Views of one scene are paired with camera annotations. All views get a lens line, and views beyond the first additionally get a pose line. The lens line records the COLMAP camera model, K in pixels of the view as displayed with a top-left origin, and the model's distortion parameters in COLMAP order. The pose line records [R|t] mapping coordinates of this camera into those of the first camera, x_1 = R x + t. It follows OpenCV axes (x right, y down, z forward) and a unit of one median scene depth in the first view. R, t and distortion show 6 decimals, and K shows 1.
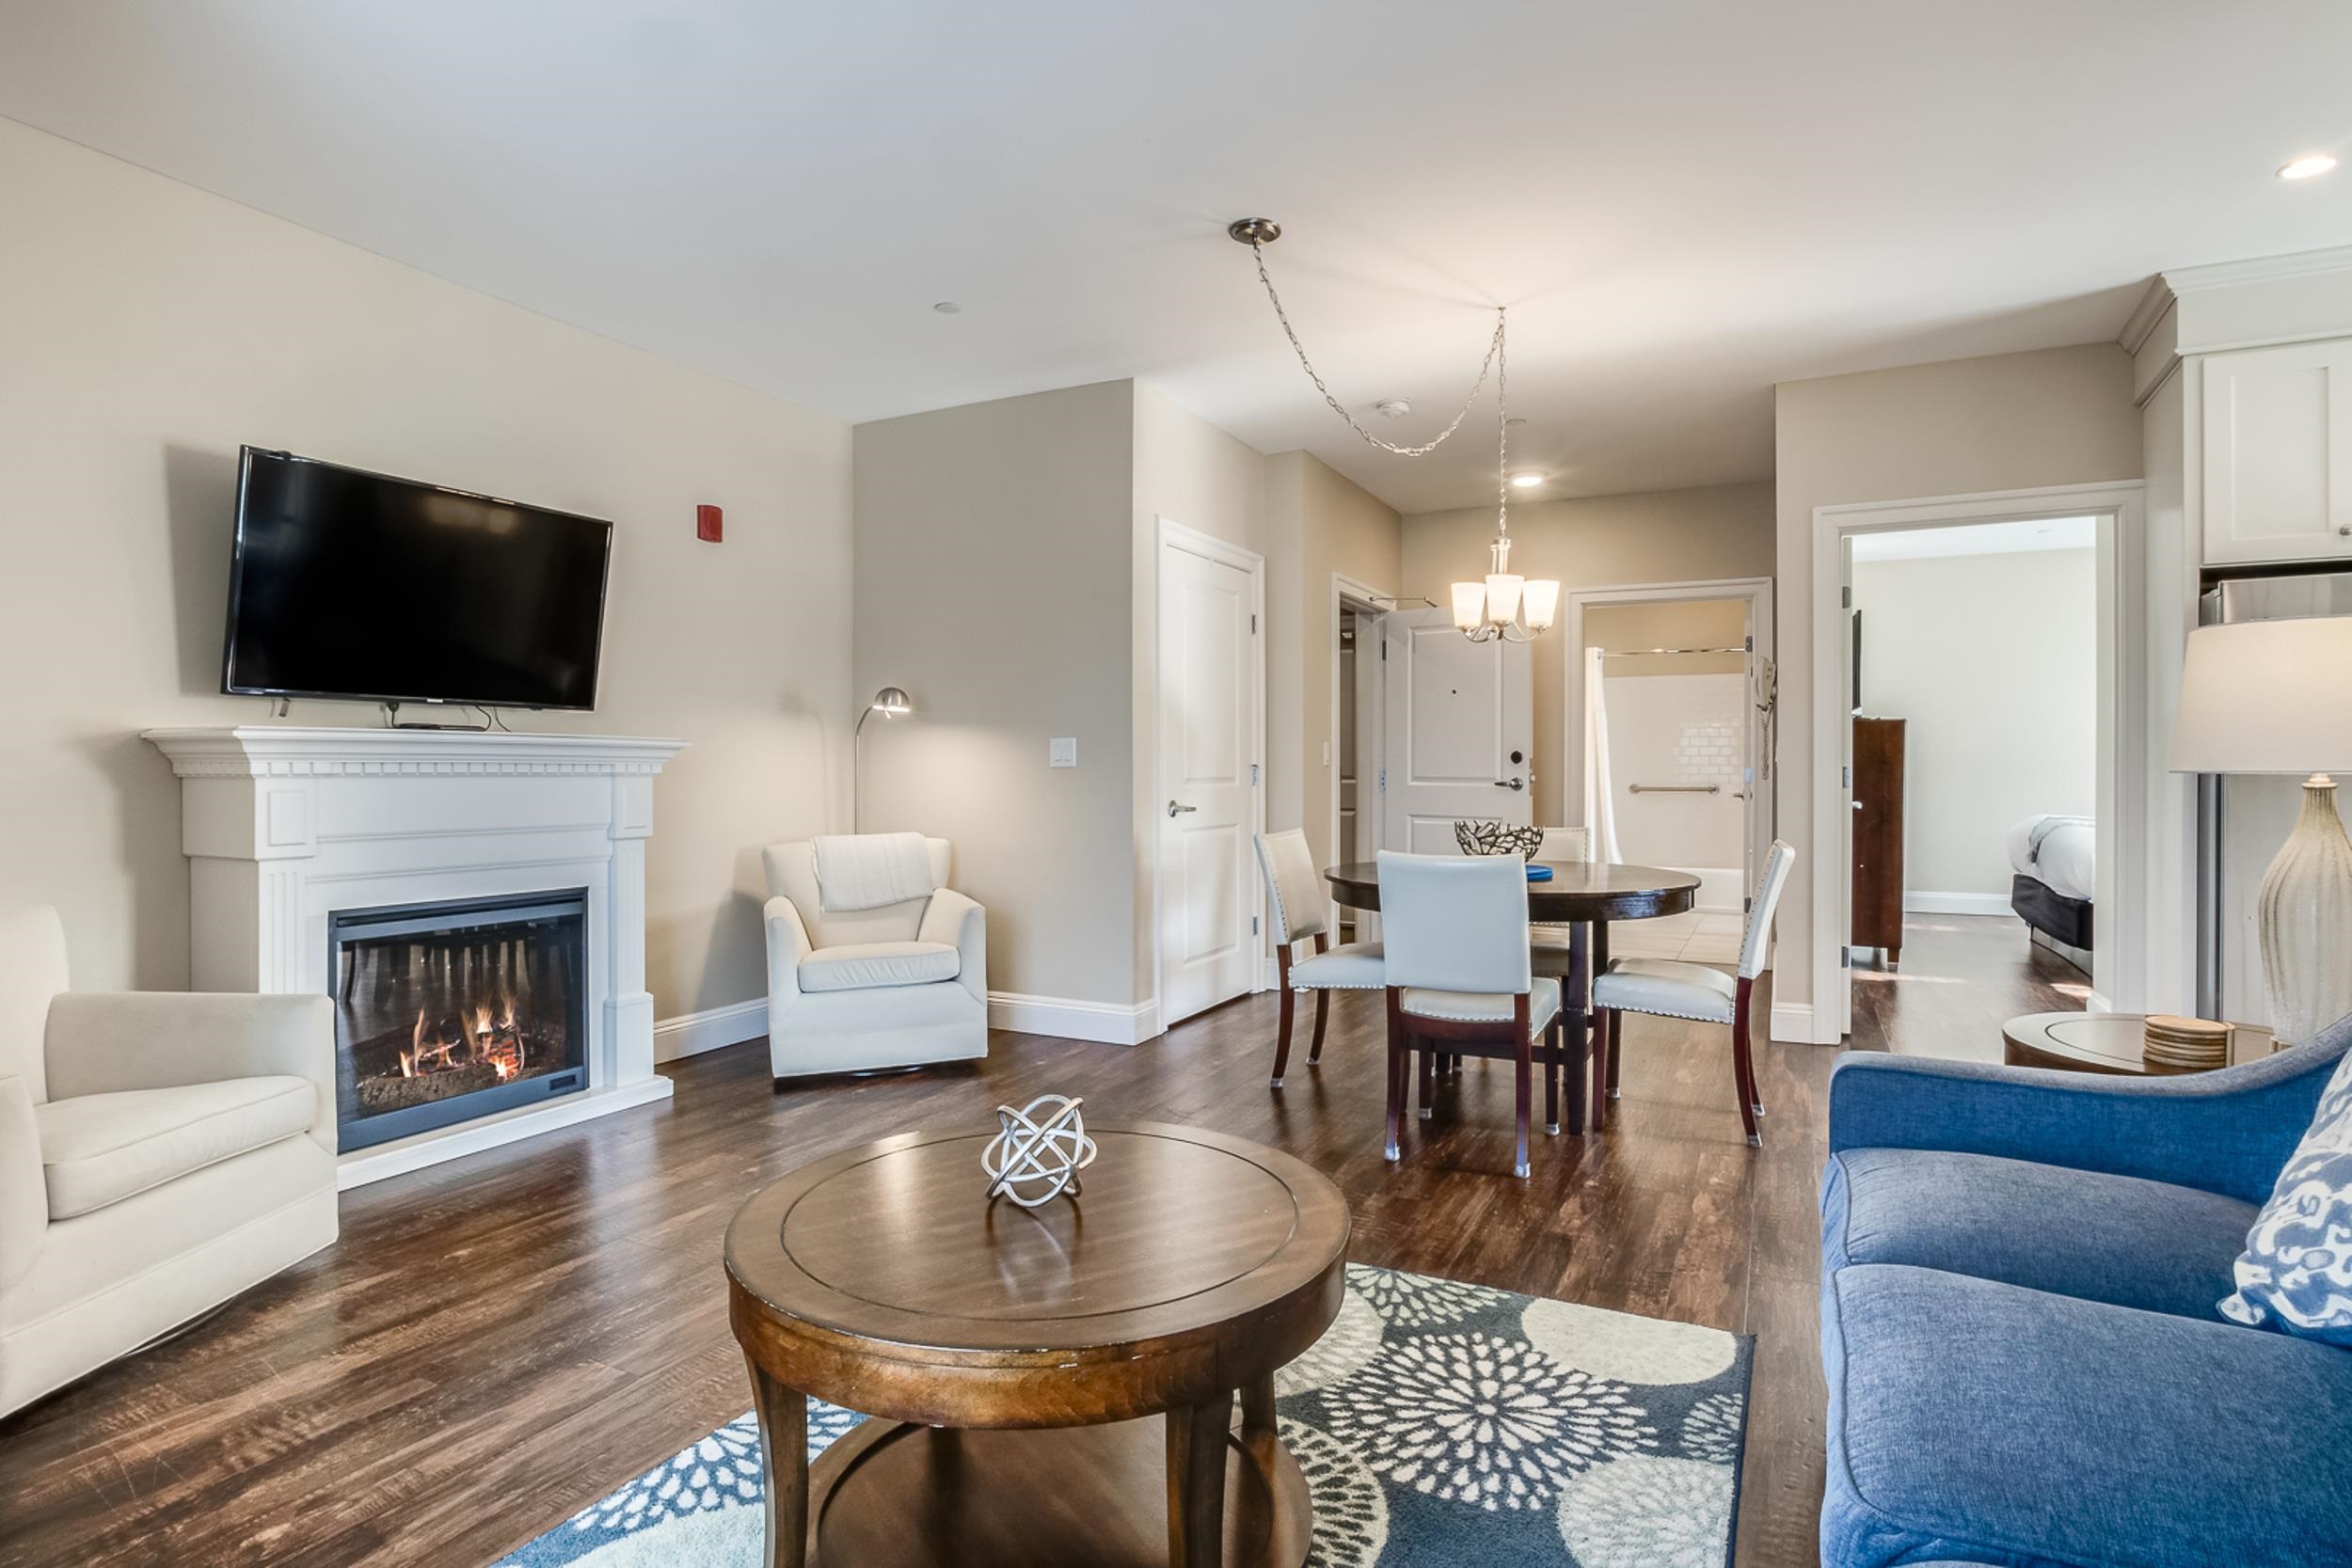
lens RADIAL K [[1213.0, 0, 1176.0], [0, 1213.0, 784.0], [0, 0, 1]] dist [-0.005957, 0.000401]
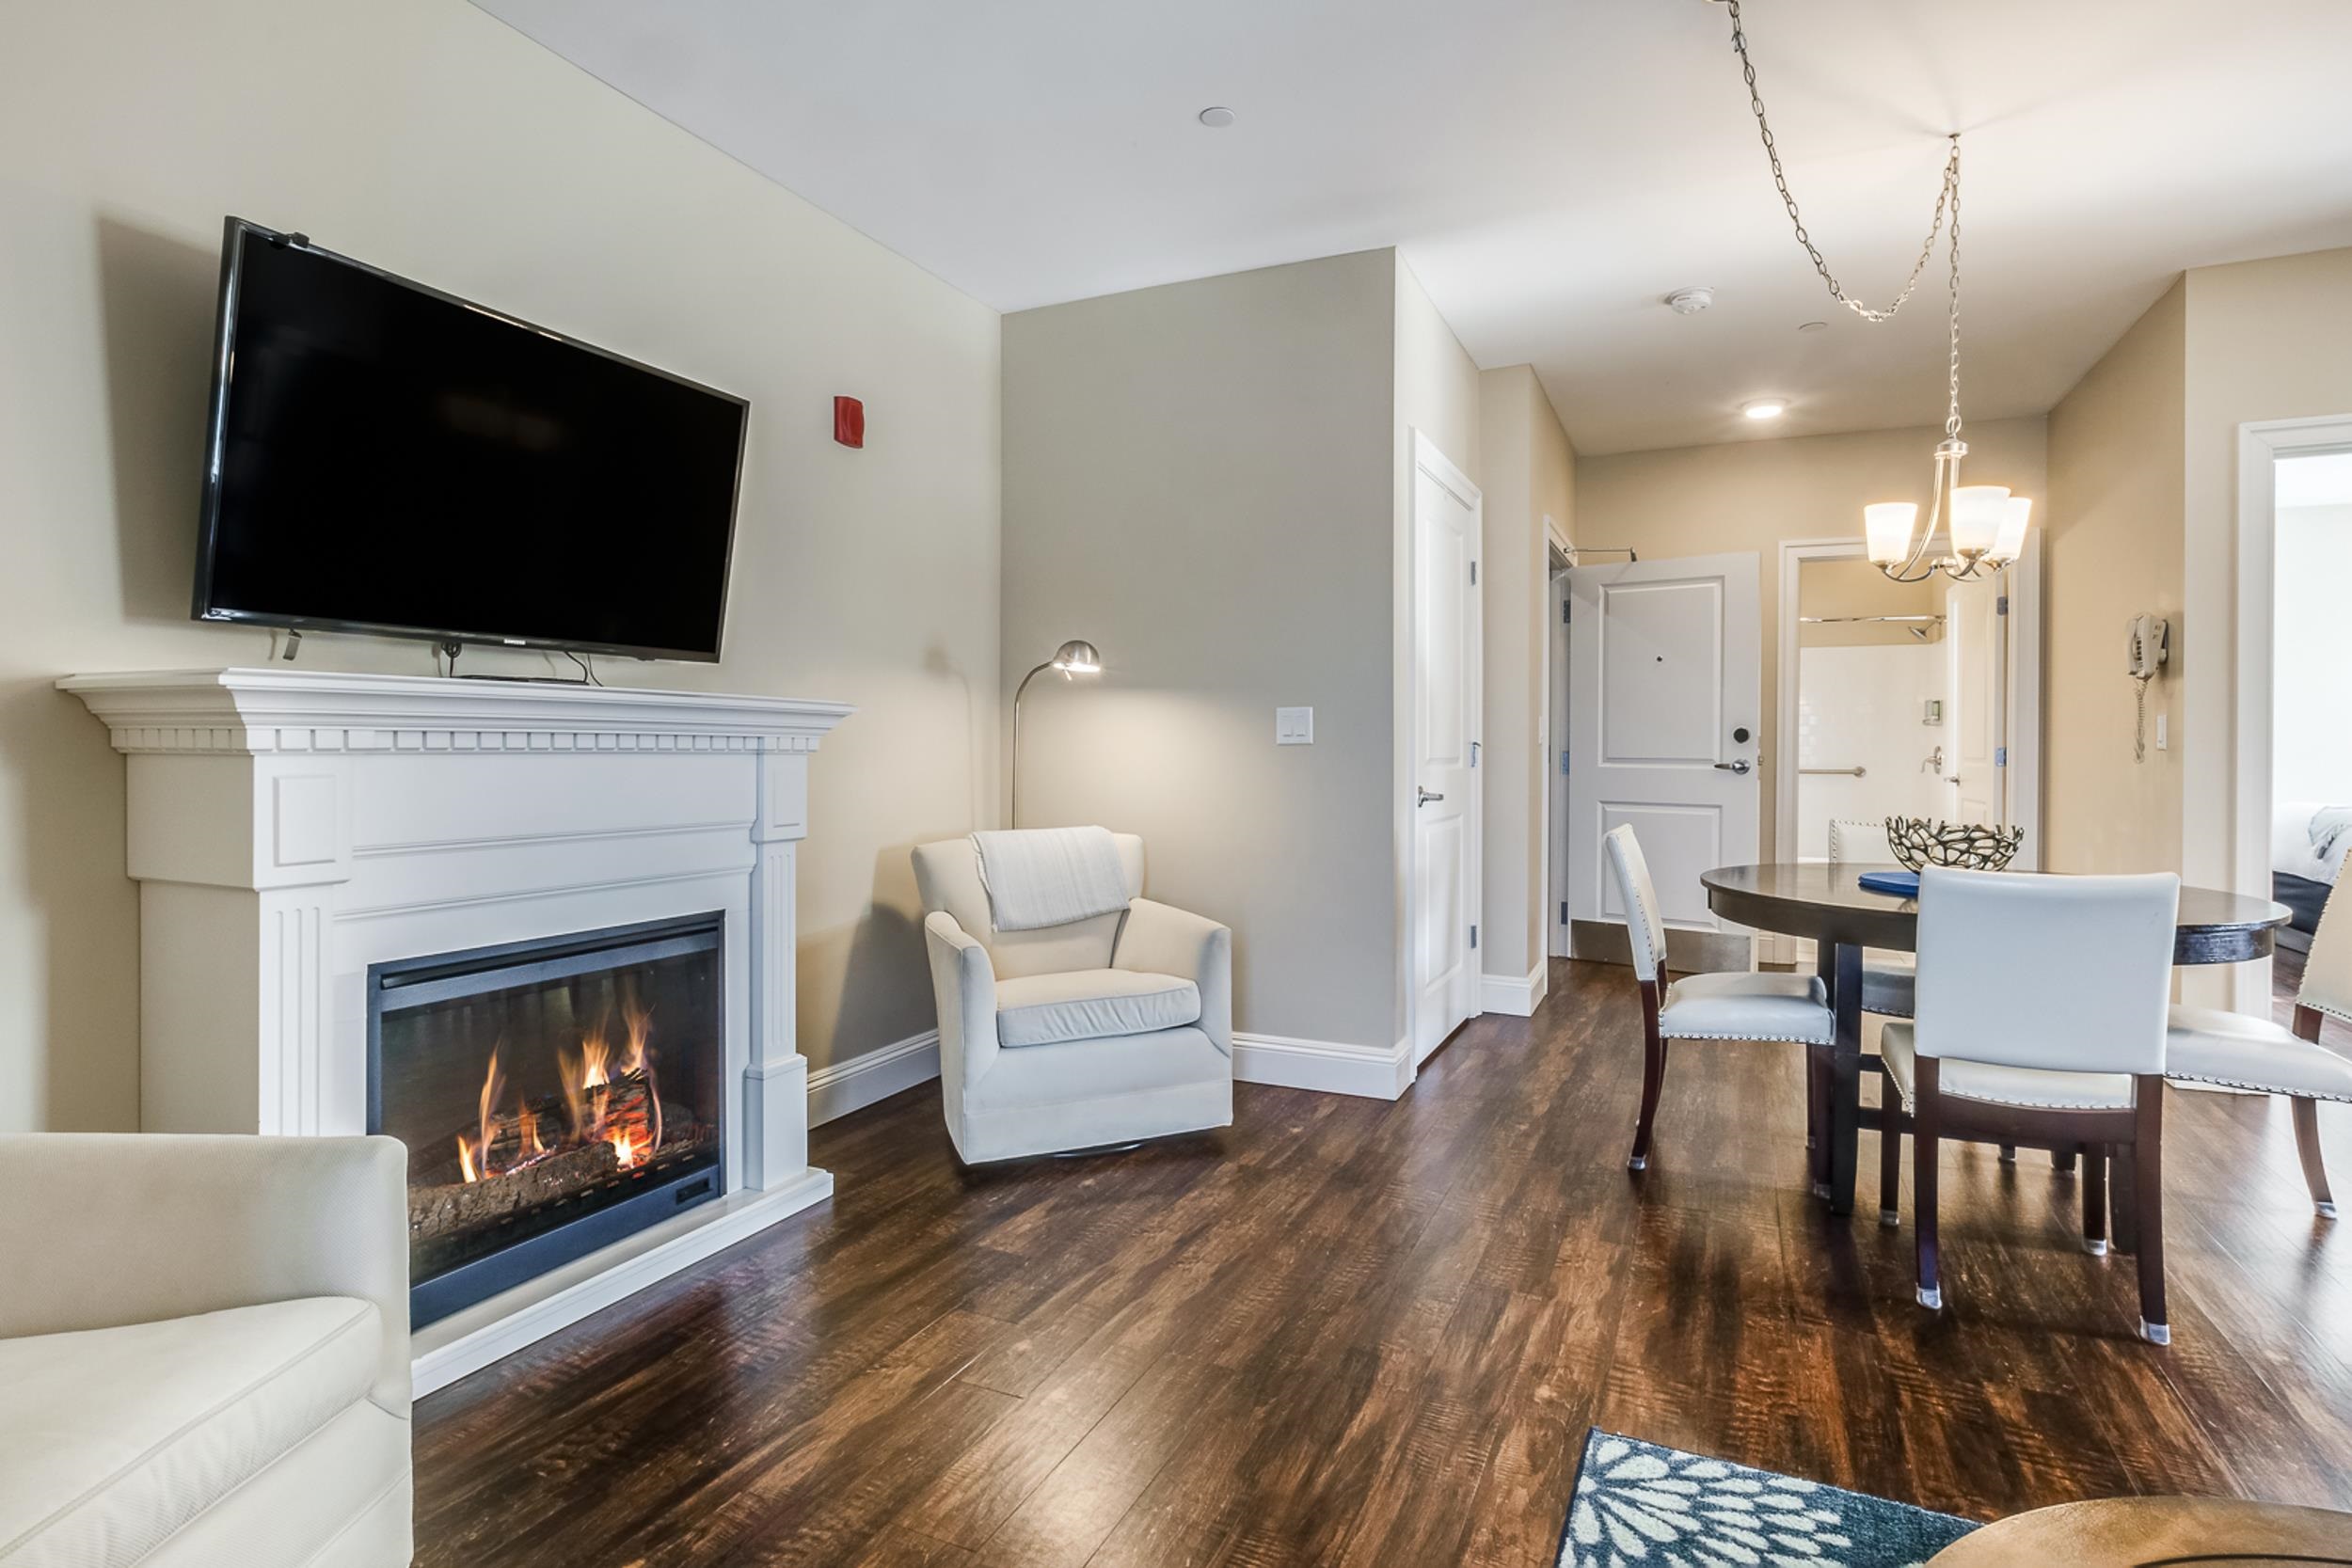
lens RADIAL K [[1207.2, 0, 1206.0], [0, 1207.2, 762.9], [0, 0, 1]] dist [0.003121, 0.000686]
pose [[0.998862, 0.003110, 0.047588, -0.222212], [-0.003111, 0.999995, -0.000060, -0.001704], [-0.047588, -0.000088, 0.998867, 0.262691]]
